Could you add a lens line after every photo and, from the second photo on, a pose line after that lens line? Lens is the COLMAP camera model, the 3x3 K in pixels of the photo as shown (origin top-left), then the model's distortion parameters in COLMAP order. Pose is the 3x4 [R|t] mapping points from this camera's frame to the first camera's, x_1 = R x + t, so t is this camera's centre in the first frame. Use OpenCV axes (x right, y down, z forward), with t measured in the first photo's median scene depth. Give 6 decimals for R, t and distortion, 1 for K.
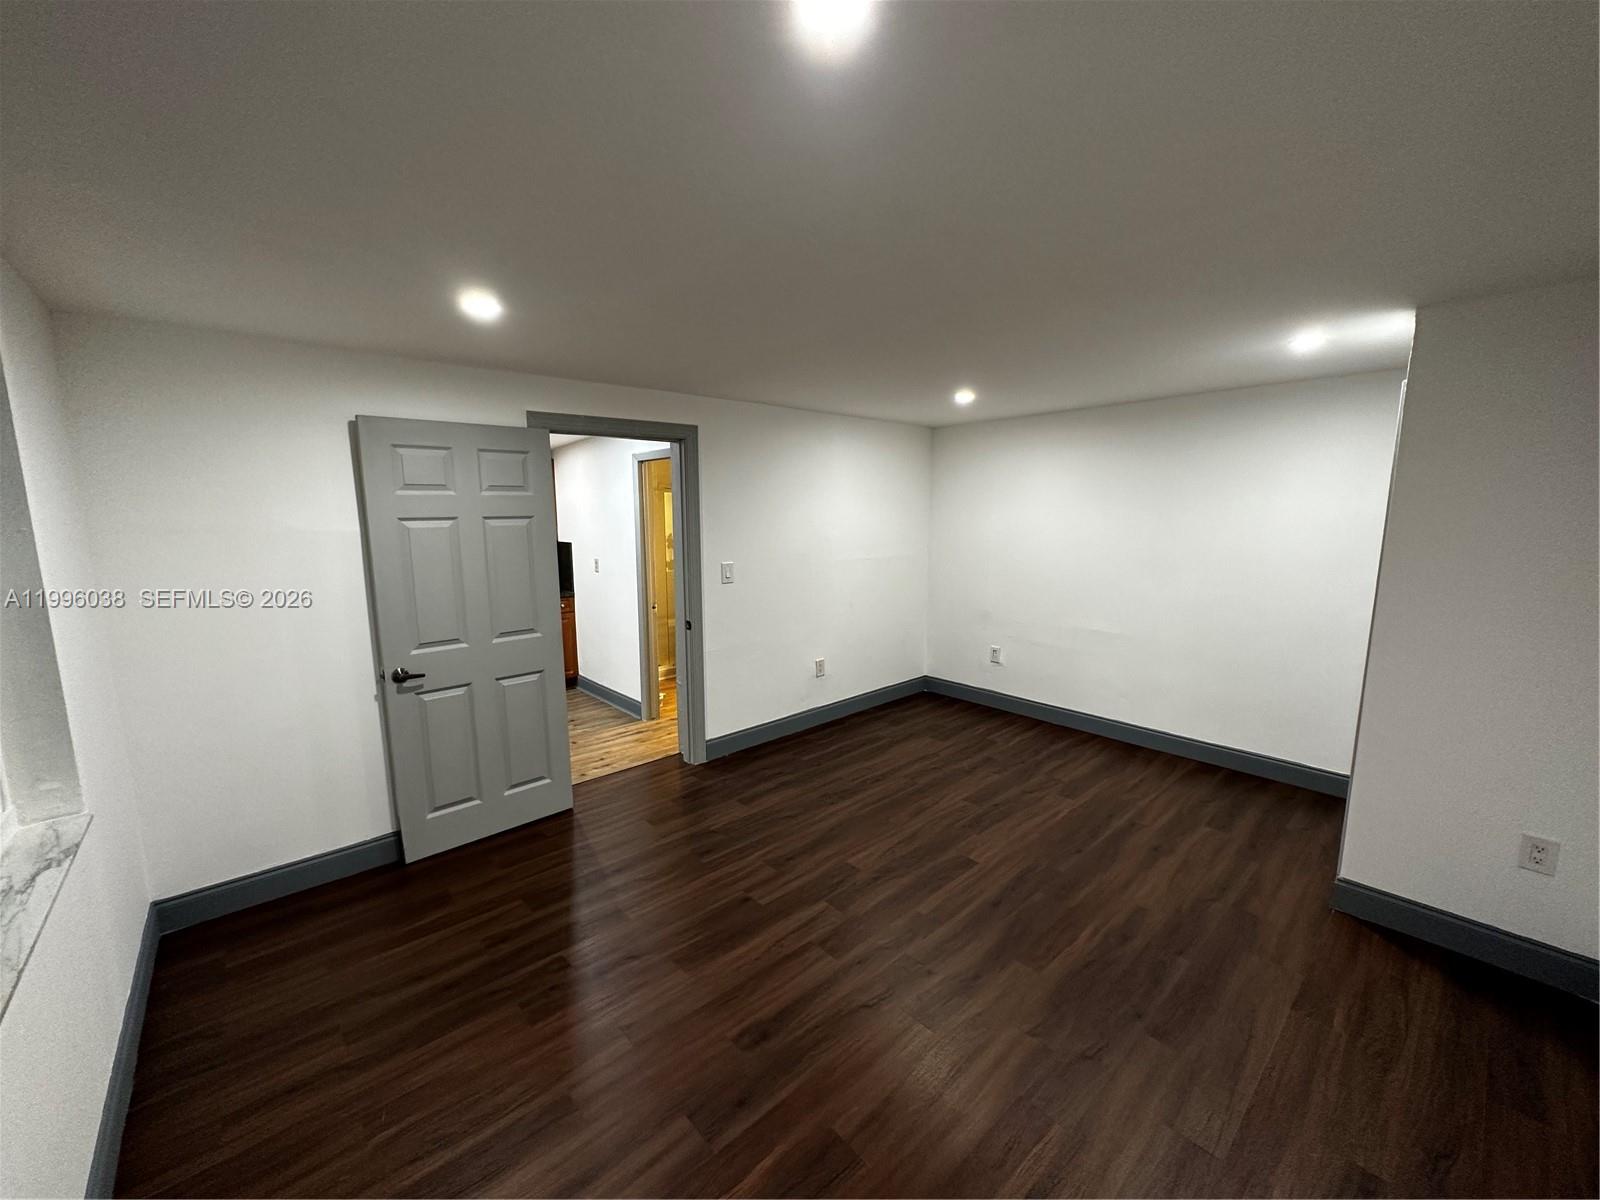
lens RADIAL K [[653.9, 0, 800.0], [0, 653.9, 595.9], [0, 0, 1]] dist [-0.001542, 0.000717]
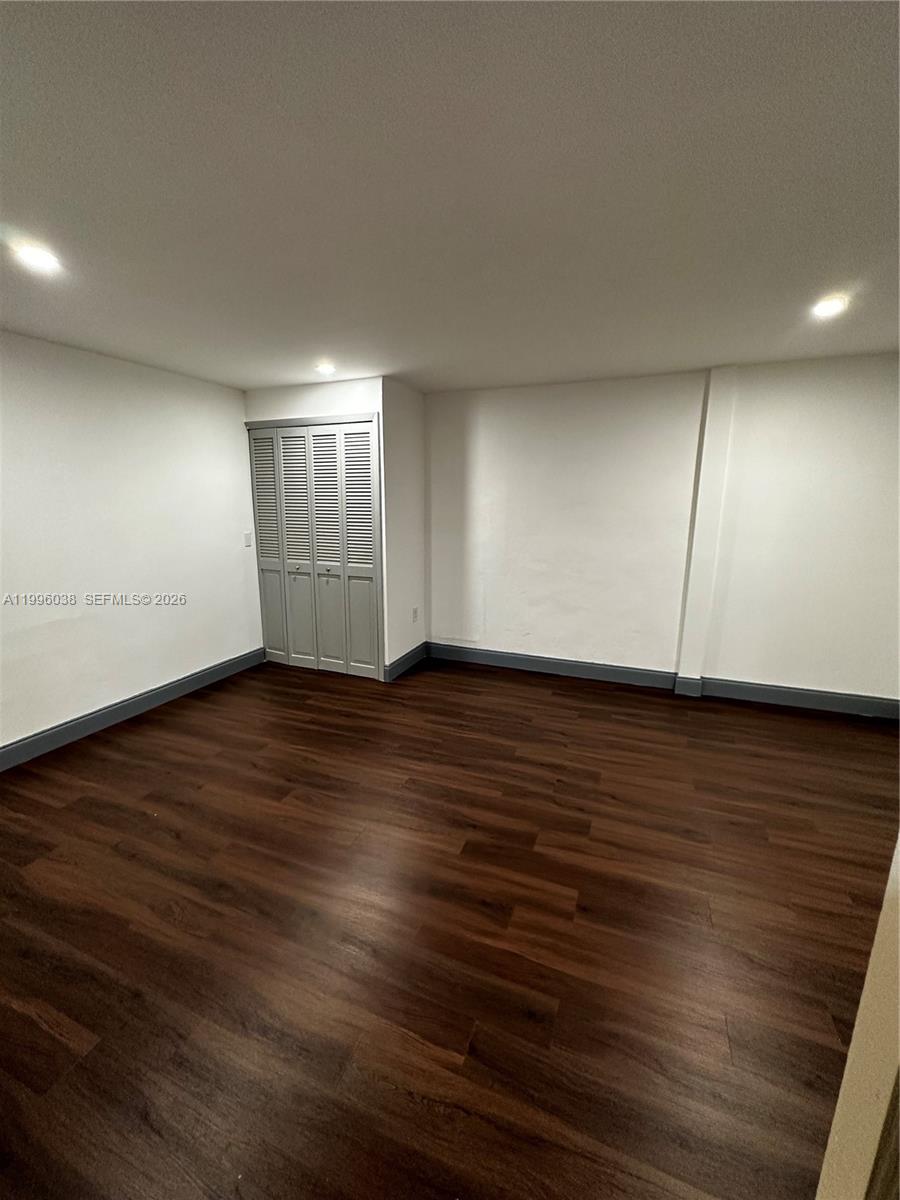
lens RADIAL K [[490.4, 0, 447.5], [0, 490.4, 599.2], [0, 0, 1]] dist [-0.001542, 0.000717]
pose [[-0.458604, -0.169355, 0.872354, -0.417567], [0.121300, 0.960554, 0.250246, -0.091226], [-0.880323, 0.220580, -0.419971, 1.133843]]
